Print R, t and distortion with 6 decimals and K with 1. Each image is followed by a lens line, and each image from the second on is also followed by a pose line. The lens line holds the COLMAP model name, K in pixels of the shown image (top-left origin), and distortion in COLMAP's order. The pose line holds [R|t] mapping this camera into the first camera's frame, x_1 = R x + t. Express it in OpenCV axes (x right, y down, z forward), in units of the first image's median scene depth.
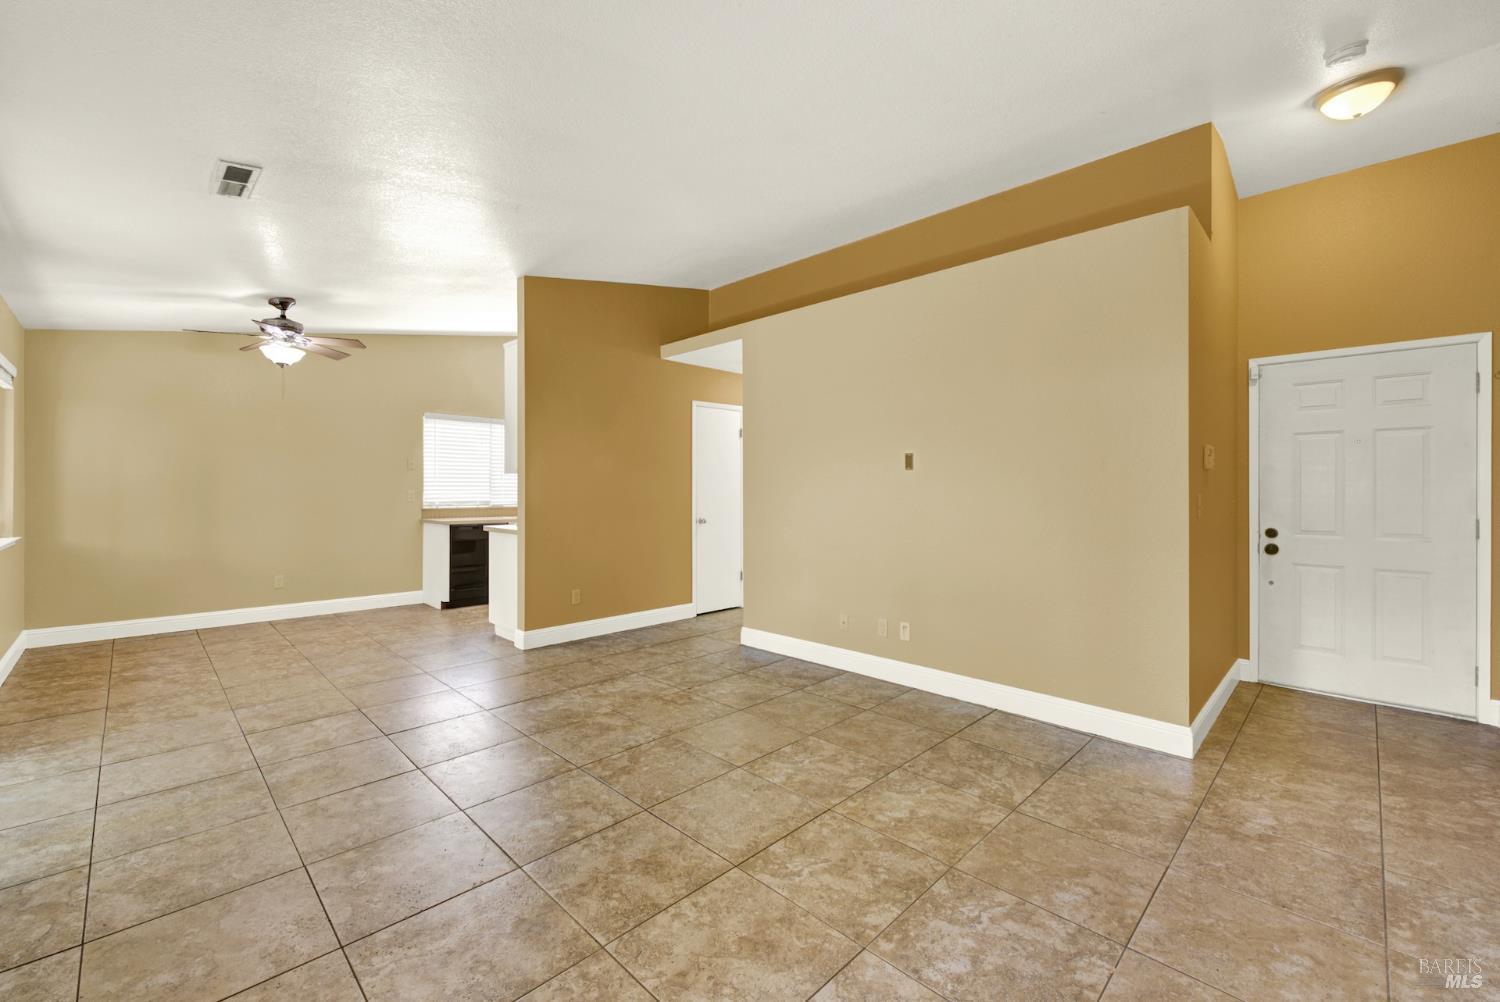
lens RADIAL K [[623.4, 0, 752.0], [0, 623.4, 491.4], [0, 0, 1]] dist [-0.000129, -0.000801]
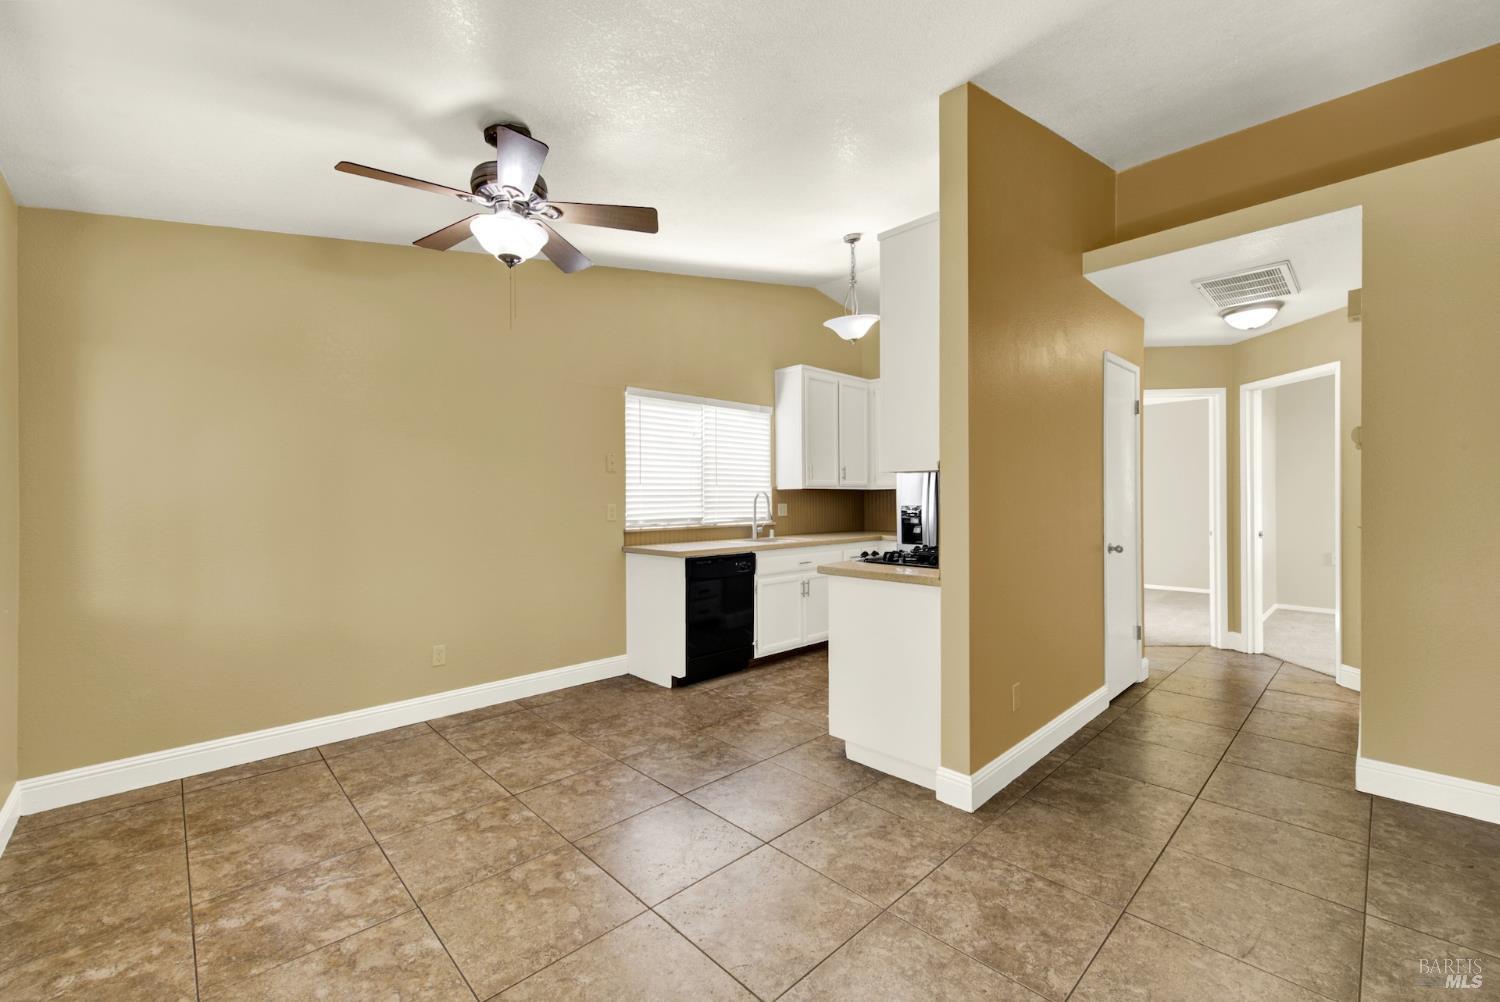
lens RADIAL K [[616.3, 0, 749.8], [0, 616.3, 499.7], [0, 0, 1]] dist [0.010271, -0.004699]
pose [[0.999681, -0.011430, -0.022541, -0.667445], [0.011370, 0.999931, -0.002786, -0.004200], [0.022571, 0.002529, 0.999742, 0.608976]]
